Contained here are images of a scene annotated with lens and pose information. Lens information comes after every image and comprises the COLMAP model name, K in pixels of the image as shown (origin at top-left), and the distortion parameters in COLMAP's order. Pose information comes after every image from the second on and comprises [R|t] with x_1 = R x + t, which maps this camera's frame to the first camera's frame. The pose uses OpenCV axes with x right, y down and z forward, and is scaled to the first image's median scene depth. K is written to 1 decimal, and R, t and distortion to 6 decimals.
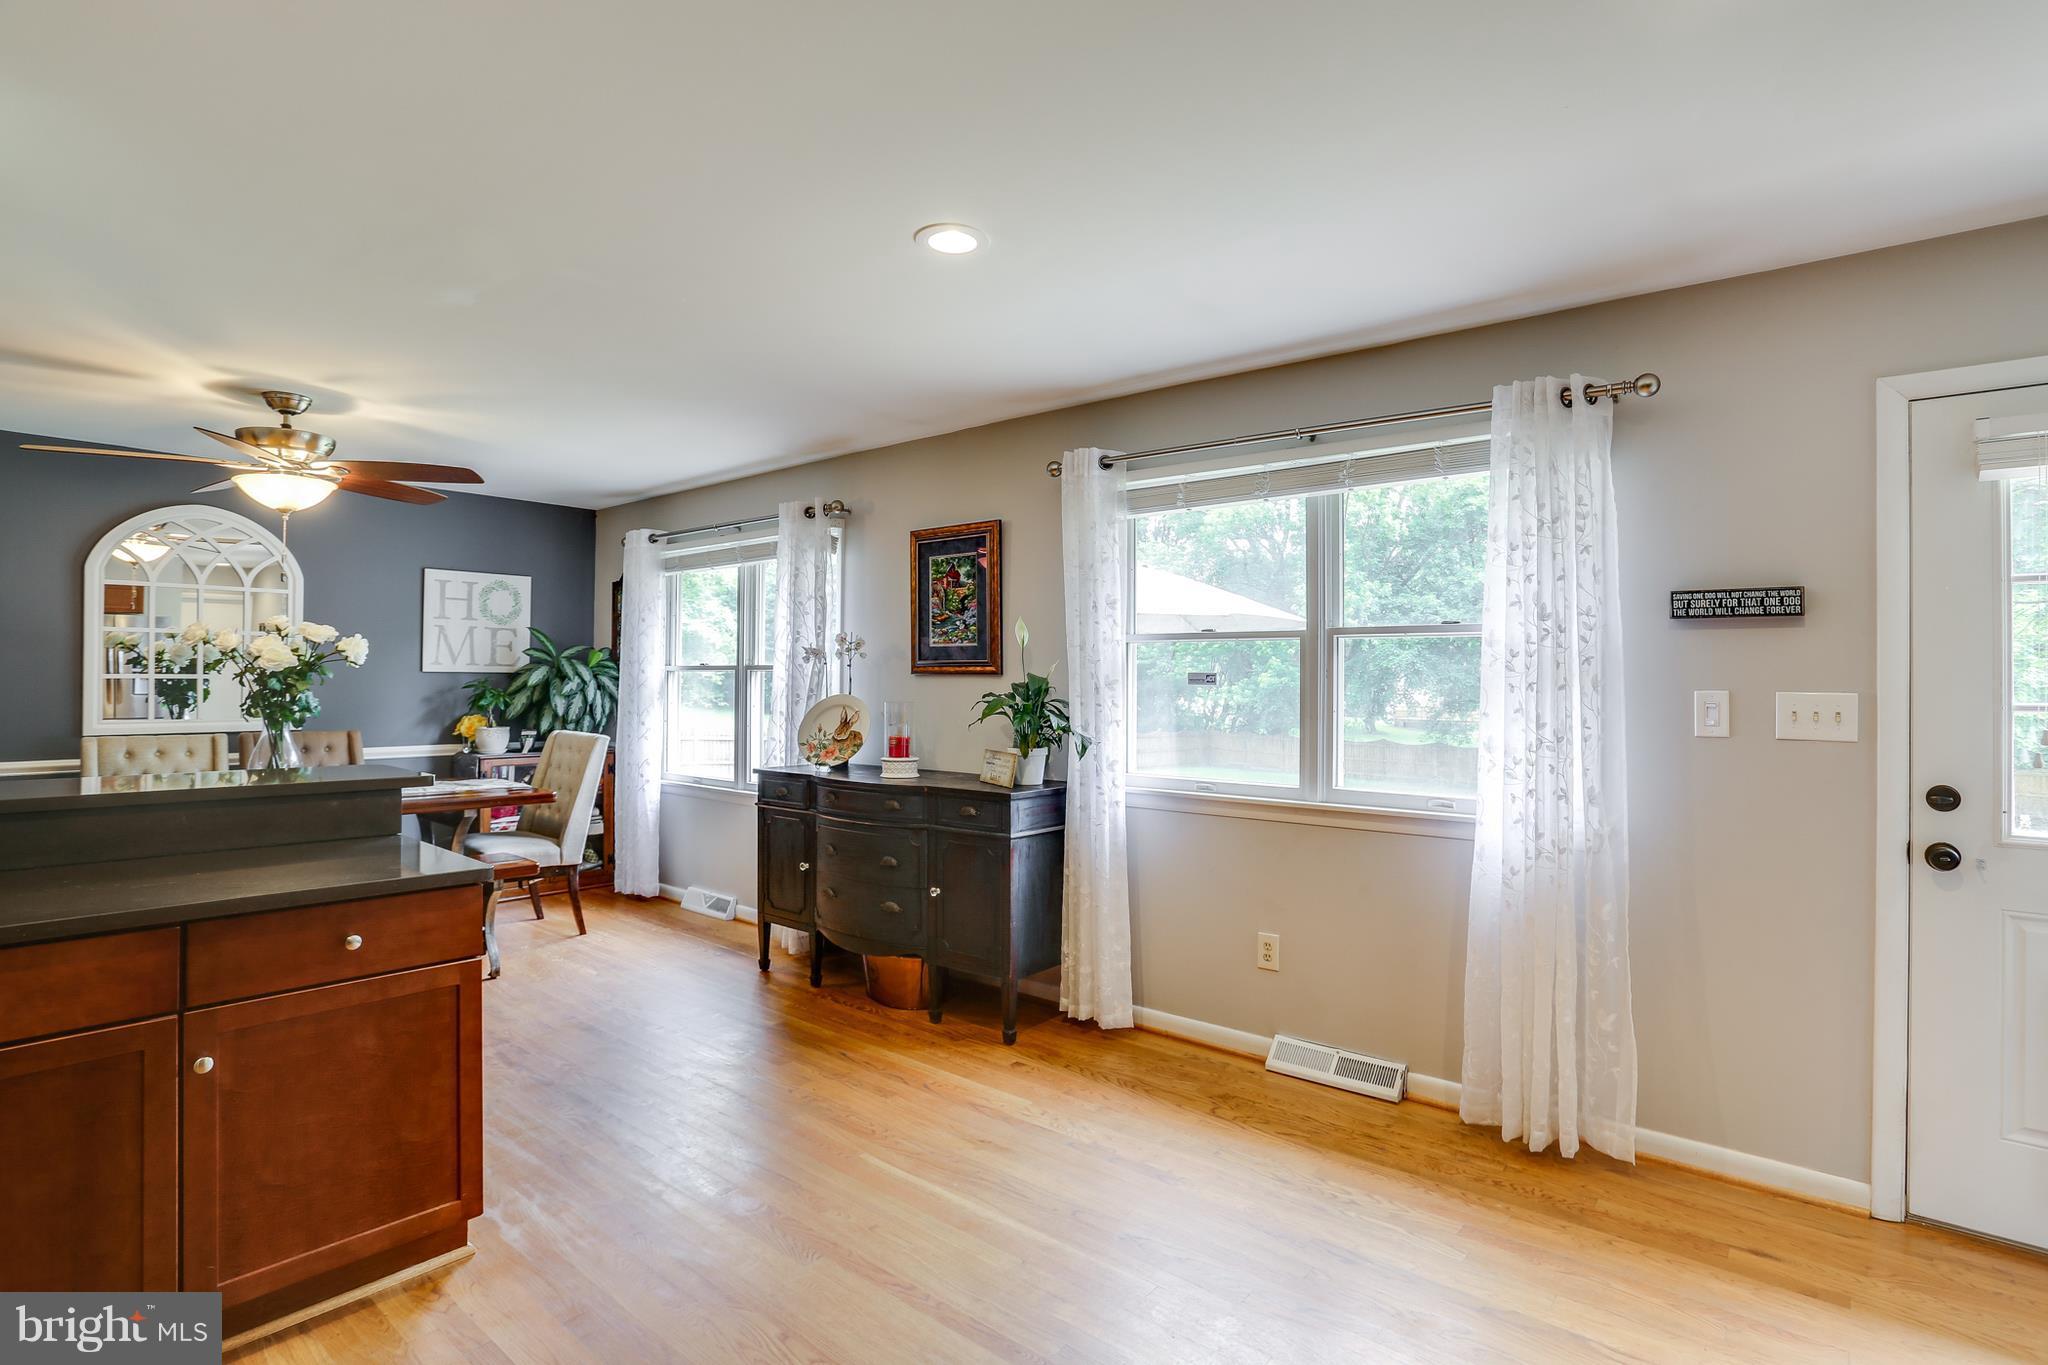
lens RADIAL K [[995.8, 0, 1031.5], [0, 995.8, 666.6], [0, 0, 1]] dist [-0.091842, 0.033652]
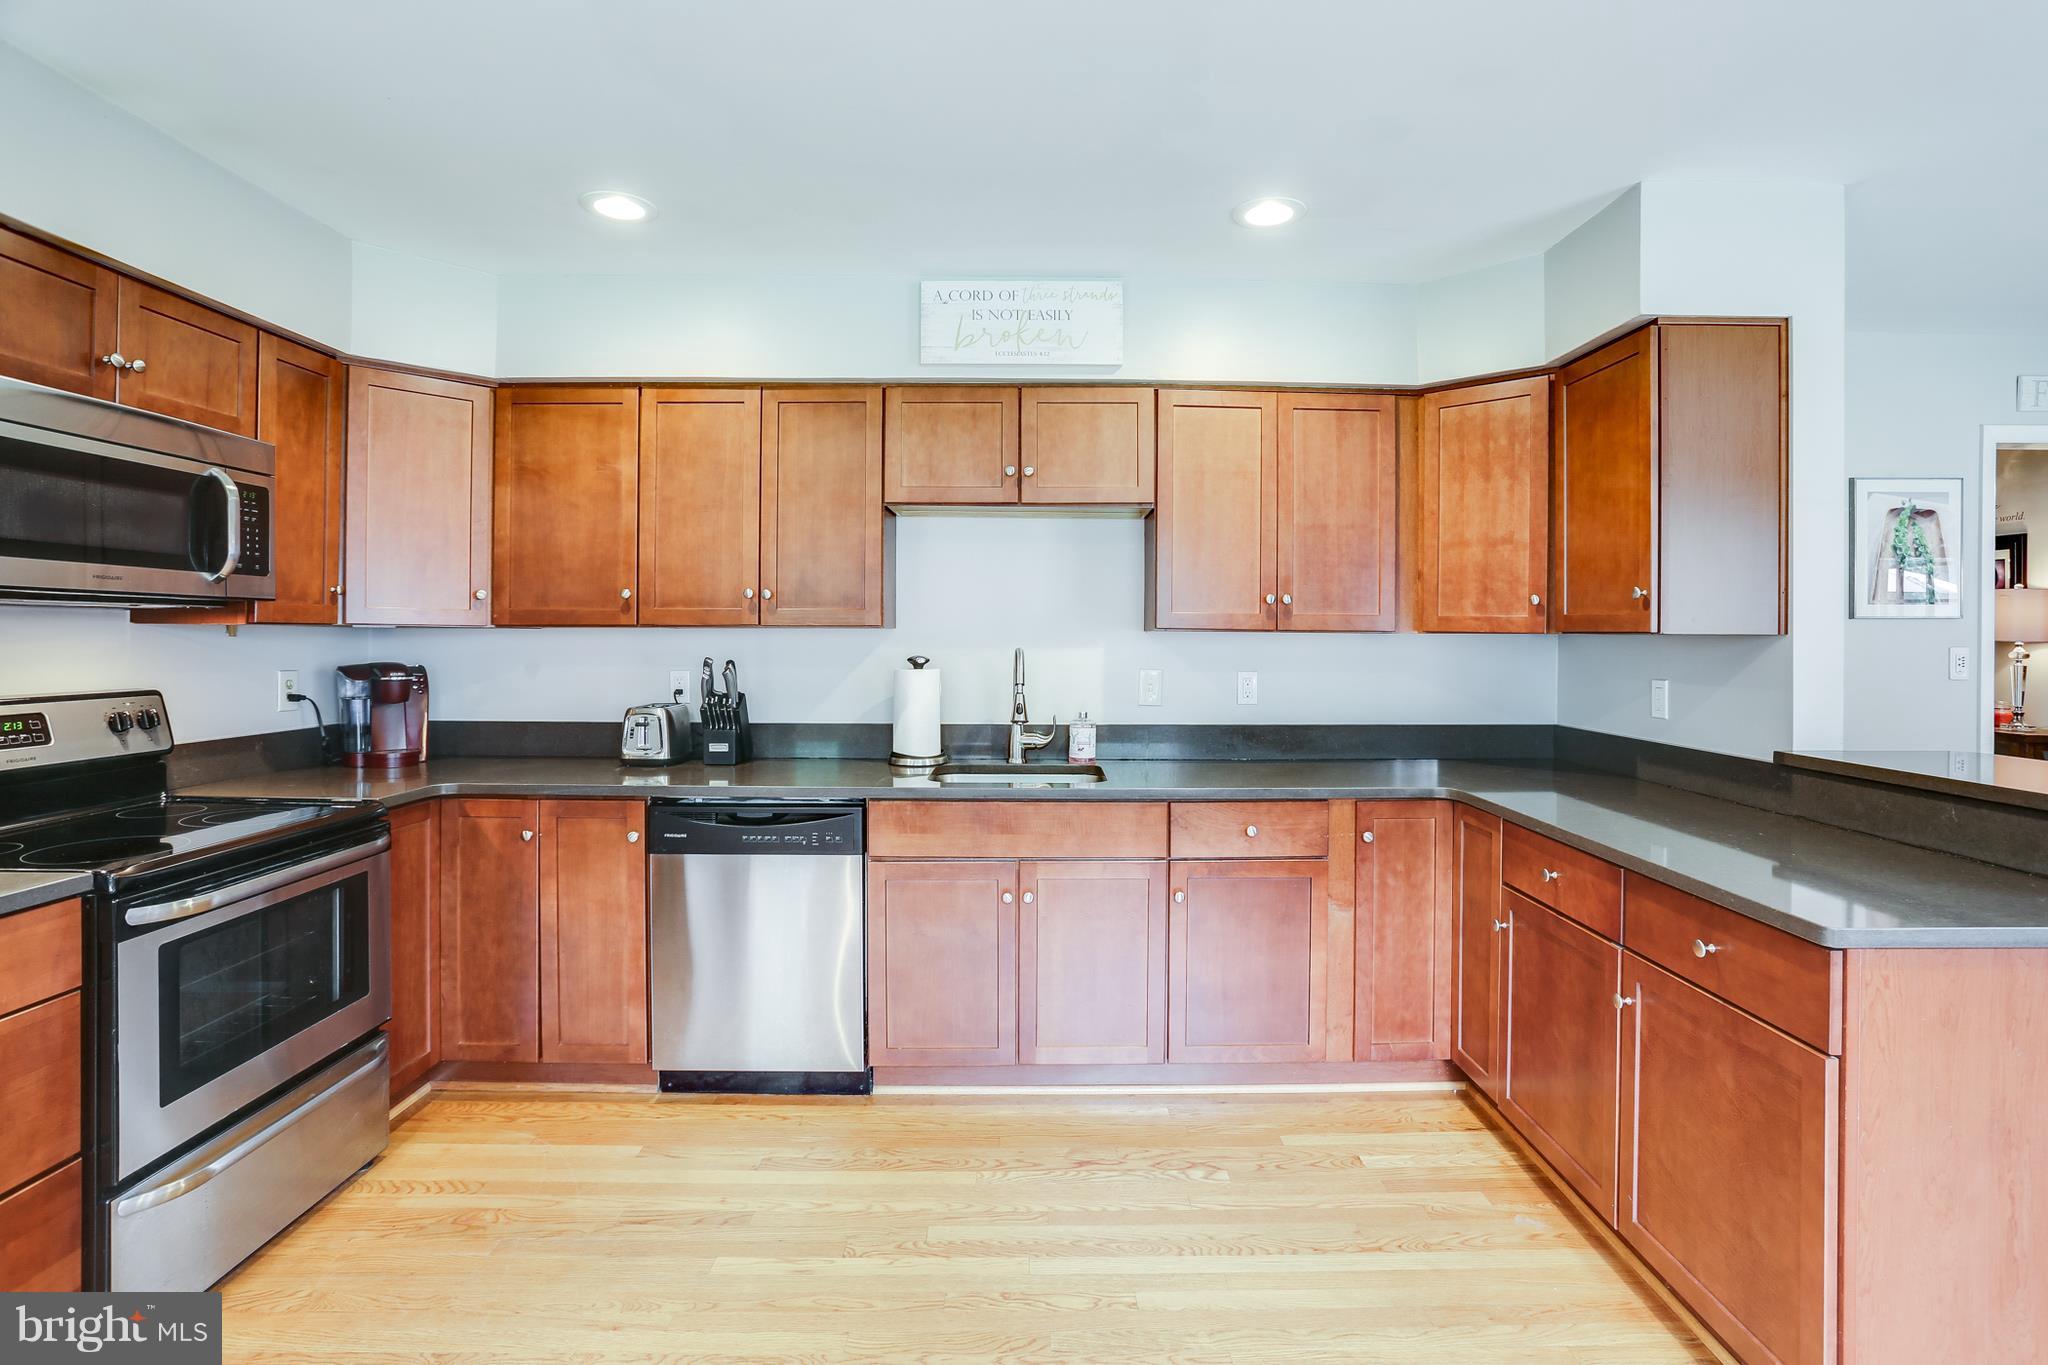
lens RADIAL K [[998.8, 0, 1045.6], [0, 998.8, 638.6], [0, 0, 1]] dist [-0.064829, 0.029186]
pose [[-0.767941, -0.009987, -0.640442, 0.140333], [-0.003036, 0.999924, -0.011953, 0.008604], [0.640513, -0.007235, -0.767913, 0.571324]]
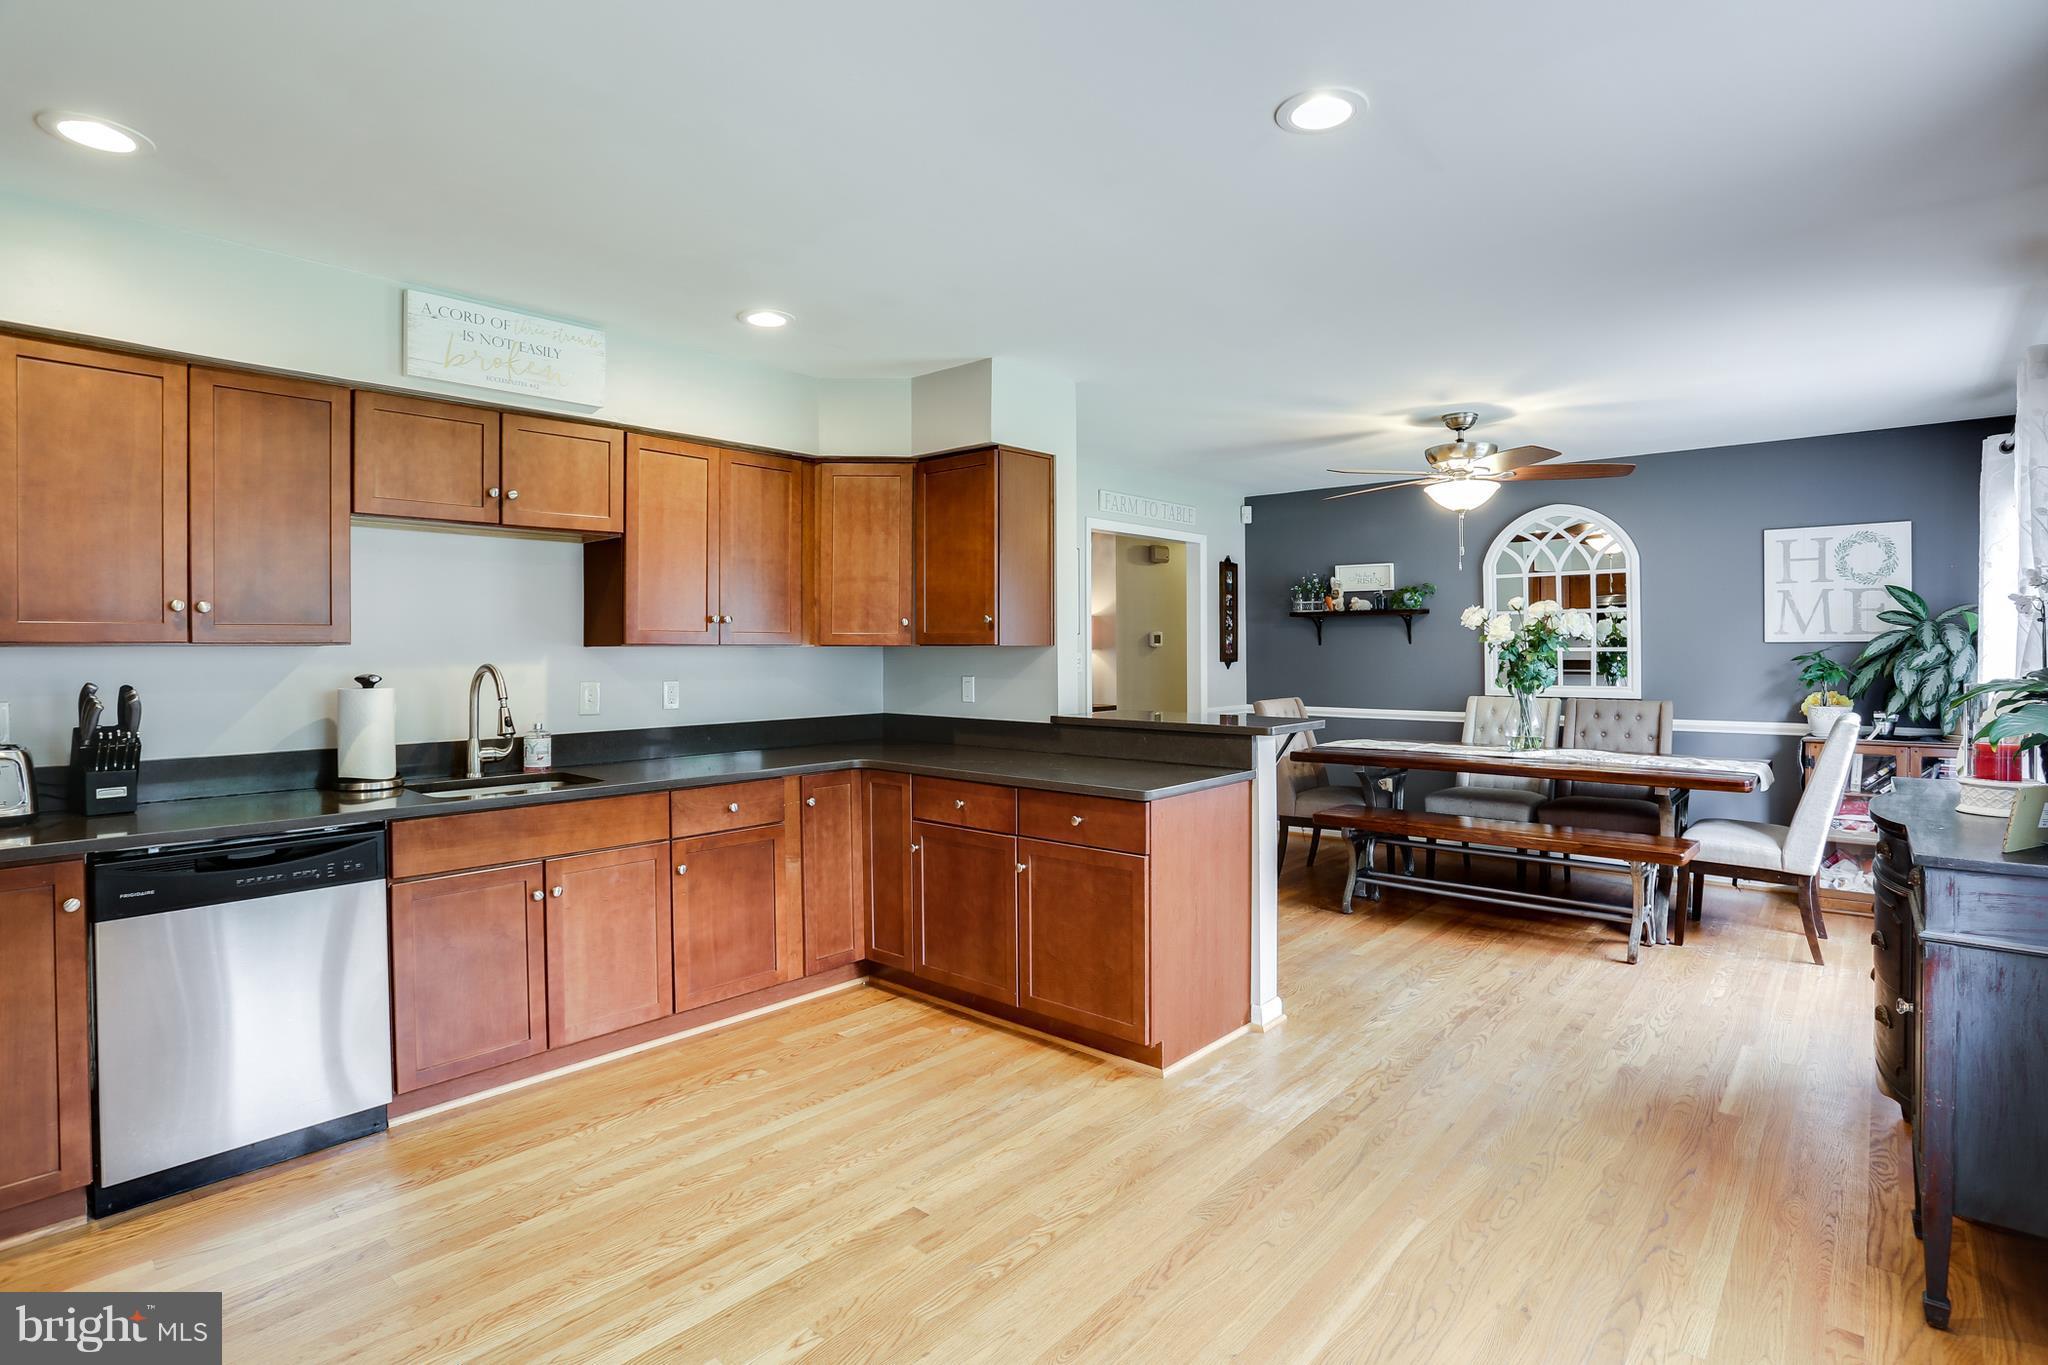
lens RADIAL K [[1027.9, 0, 1068.9], [0, 1027.9, 658.2], [0, 0, 1]] dist [-0.082897, 0.037834]
pose [[-0.012251, 0.001131, -0.999924, 0.425405], [0.018020, 0.999837, 0.000910, 0.009759], [0.999763, -0.018007, -0.012269, 0.446435]]
